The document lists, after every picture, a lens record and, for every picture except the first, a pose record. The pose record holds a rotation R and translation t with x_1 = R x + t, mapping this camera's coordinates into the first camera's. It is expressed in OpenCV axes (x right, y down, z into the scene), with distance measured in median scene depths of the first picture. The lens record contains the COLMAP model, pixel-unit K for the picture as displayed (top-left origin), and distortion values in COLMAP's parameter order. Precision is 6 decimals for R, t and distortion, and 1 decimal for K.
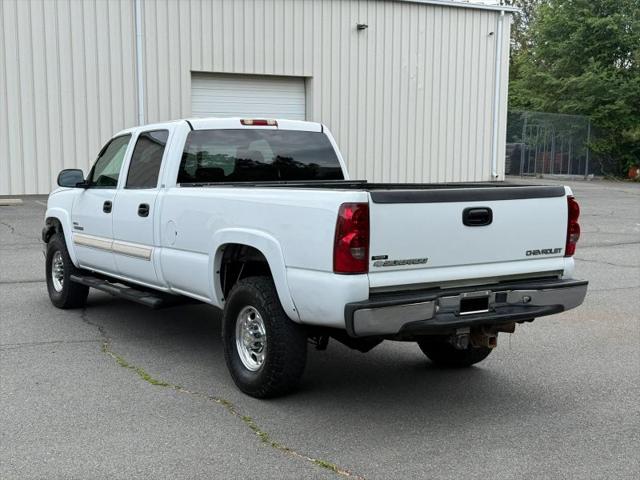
lens RADIAL K [[888.7, 0, 319.2], [0, 888.7, 251.9], [0, 0, 1]] dist [0.196389, -0.381435]
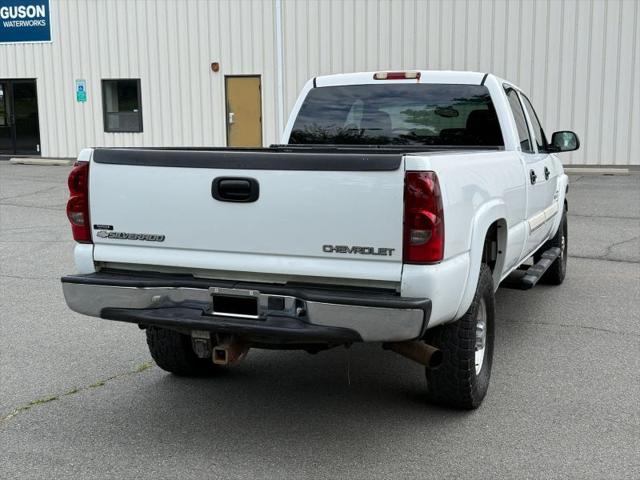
lens RADIAL K [[888.7, 0, 319.2], [0, 888.7, 251.9], [0, 0, 1]] dist [0.196389, -0.381435]
pose [[0.598487, 0.115099, -0.792821, 0.756944], [-0.091213, 0.992980, 0.075302, -0.046420], [0.795923, 0.027249, 0.604785, 0.556091]]
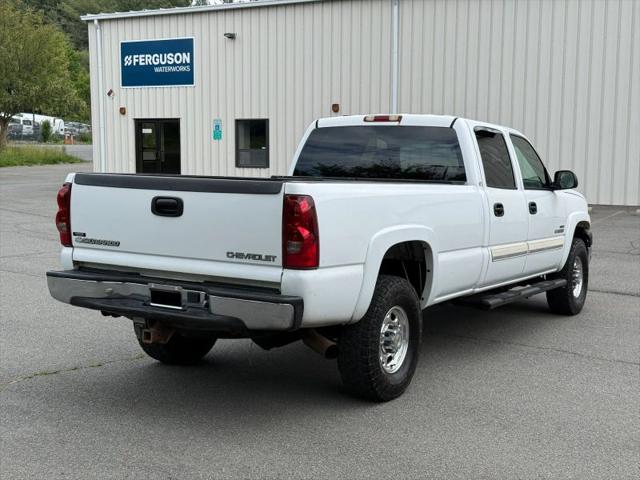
lens RADIAL K [[888.7, 0, 319.2], [0, 888.7, 251.9], [0, 0, 1]] dist [0.196389, -0.381435]
pose [[0.440070, 0.100110, -0.892365, 1.020952], [-0.119371, 0.991468, 0.052360, -0.056010], [0.889994, 0.083480, 0.448266, 0.663579]]
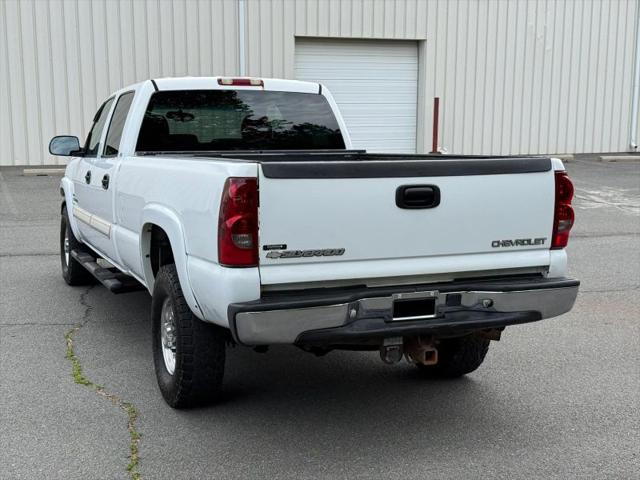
lens RADIAL K [[888.7, 0, 319.2], [0, 888.7, 251.9], [0, 0, 1]] dist [0.196389, -0.381435]
pose [[0.984569, 0.026074, -0.173043, 0.210361], [-0.020484, 0.999212, 0.034011, -0.014665], [0.173793, -0.029941, 0.984327, 0.197043]]
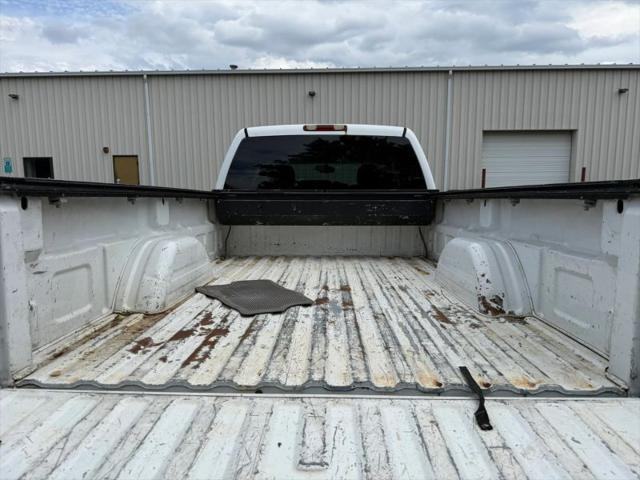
lens RADIAL K [[456.1, 0, 320.0], [0, 456.1, 240.0], [0, 0, 1]] dist [-0.003445, -0.004148]
pose [[0.830123, 0.061264, -0.554204, 0.260362], [-0.061626, 0.997937, 0.018009, -0.046094], [0.554164, 0.019204, 0.832186, 0.777000]]
